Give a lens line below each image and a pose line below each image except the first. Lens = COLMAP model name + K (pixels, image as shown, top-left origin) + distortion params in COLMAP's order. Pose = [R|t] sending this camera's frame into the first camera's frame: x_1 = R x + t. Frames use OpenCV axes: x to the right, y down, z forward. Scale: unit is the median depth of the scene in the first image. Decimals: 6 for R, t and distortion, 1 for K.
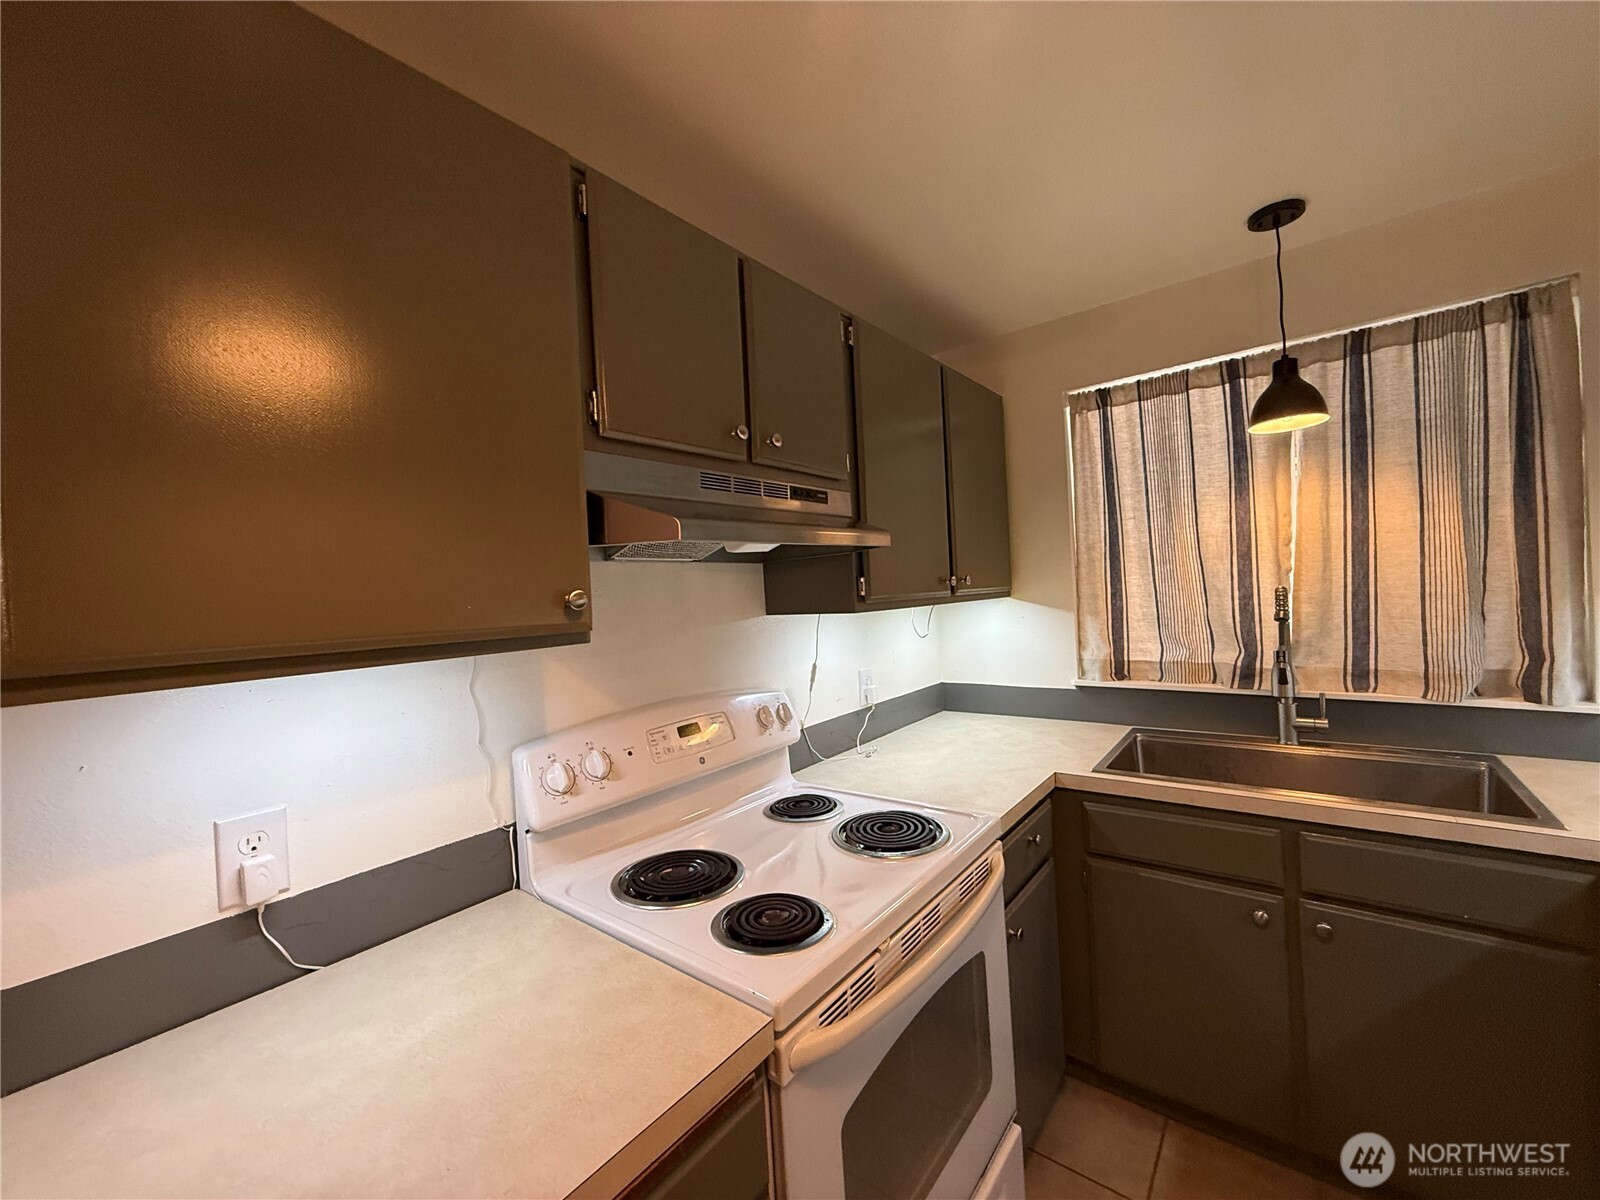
lens RADIAL K [[637.8, 0, 789.0], [0, 637.8, 600.0], [0, 0, 1]] dist [-0.001441, 0.000060]
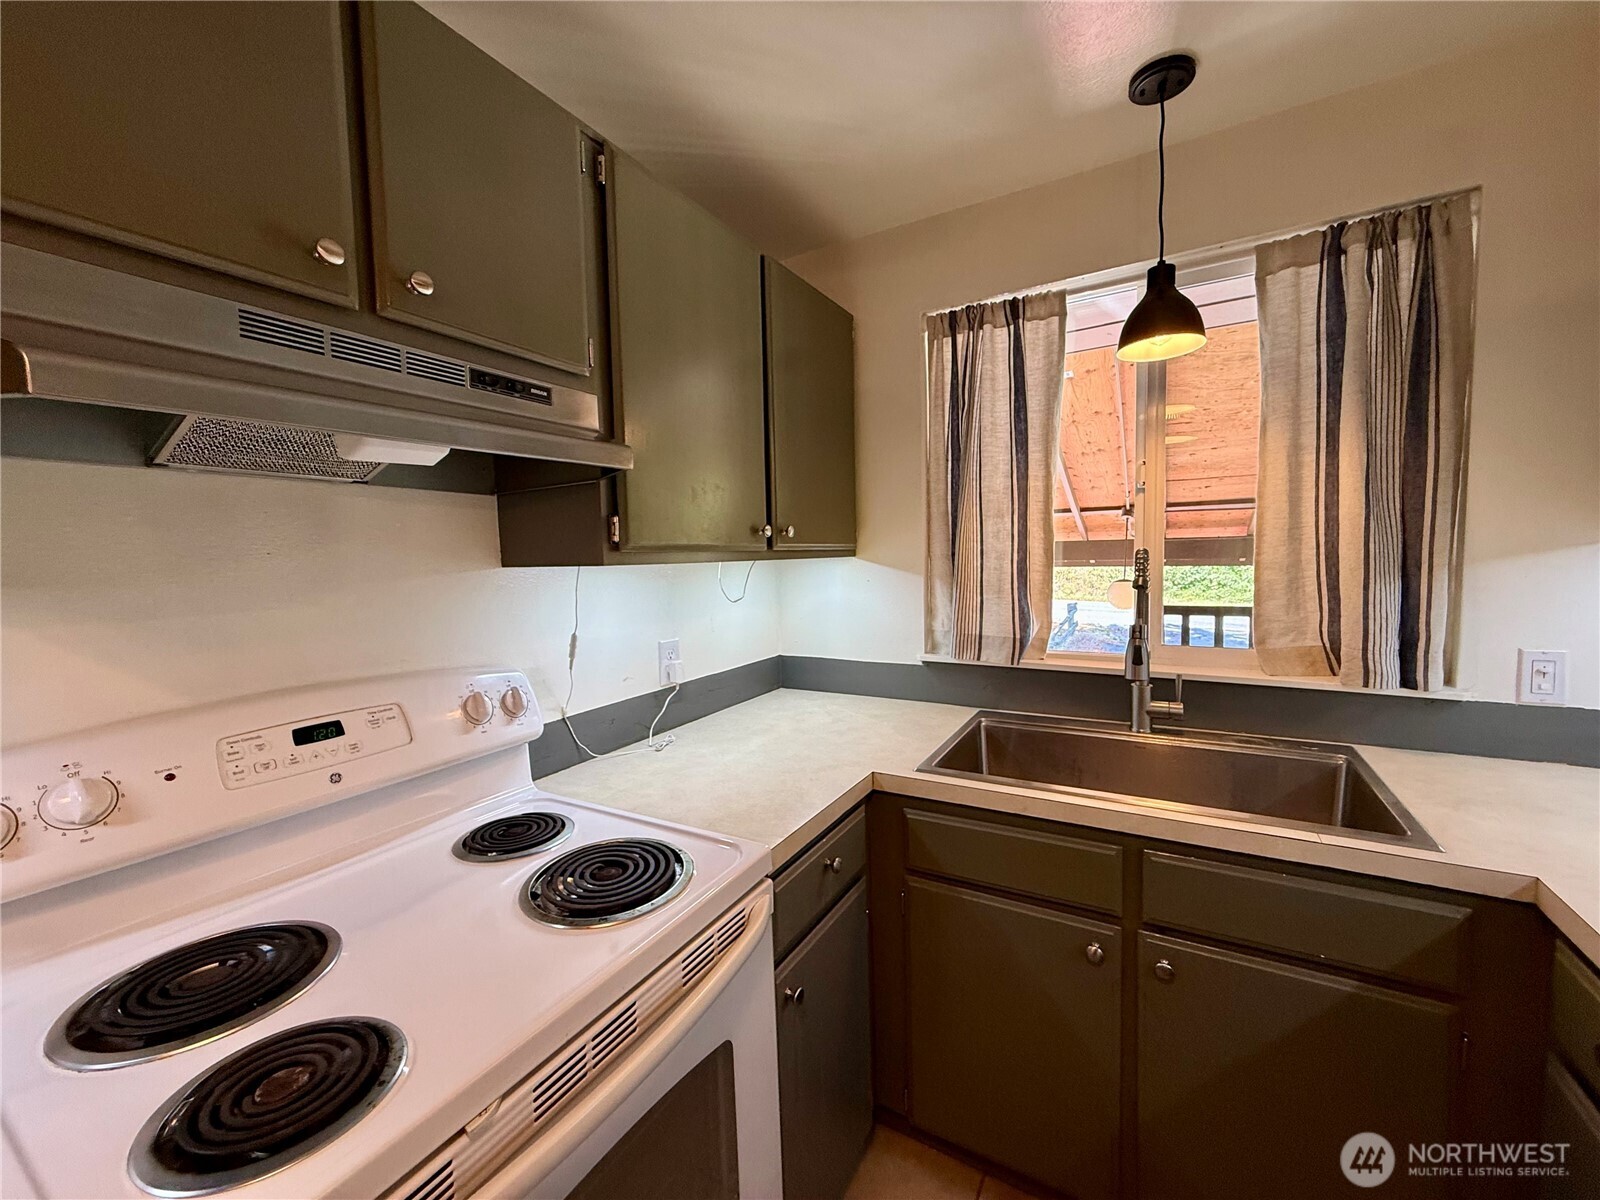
lens RADIAL K [[637.8, 0, 791.5], [0, 637.8, 599.0], [0, 0, 1]] dist [-0.001441, 0.000060]
pose [[0.989391, 0.018514, 0.144093, 0.206263], [-0.026230, 0.998311, 0.051836, 0.015048], [-0.142890, -0.055066, 0.988206, 0.245827]]
